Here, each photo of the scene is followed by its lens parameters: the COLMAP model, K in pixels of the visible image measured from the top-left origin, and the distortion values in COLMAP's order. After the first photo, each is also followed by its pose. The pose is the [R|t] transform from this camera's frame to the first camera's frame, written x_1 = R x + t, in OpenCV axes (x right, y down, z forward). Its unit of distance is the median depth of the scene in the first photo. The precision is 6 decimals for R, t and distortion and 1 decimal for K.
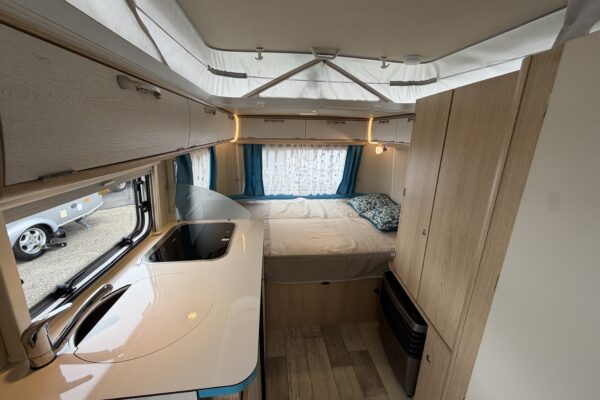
lens RADIAL K [[239.2, 0, 300.0], [0, 239.2, 200.0], [0, 0, 1]] dist [-0.000895, 0.000001]
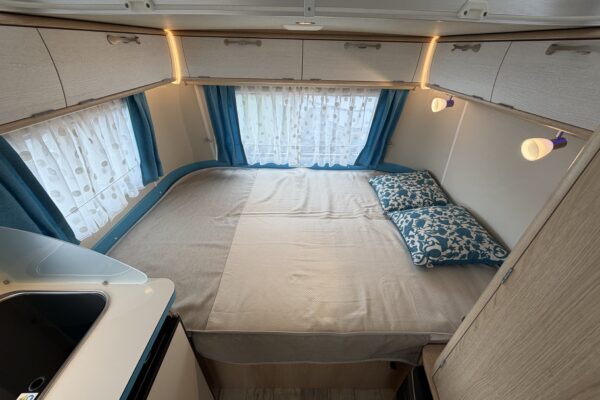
lens RADIAL K [[239.2, 0, 300.0], [0, 239.2, 200.0], [0, 0, 1]] dist [-0.000895, 0.000001]
pose [[0.993334, 0.064405, -0.095604, 0.082188], [-0.033983, 0.956114, 0.291018, -0.141407], [0.110151, -0.285829, 0.951929, 0.371431]]
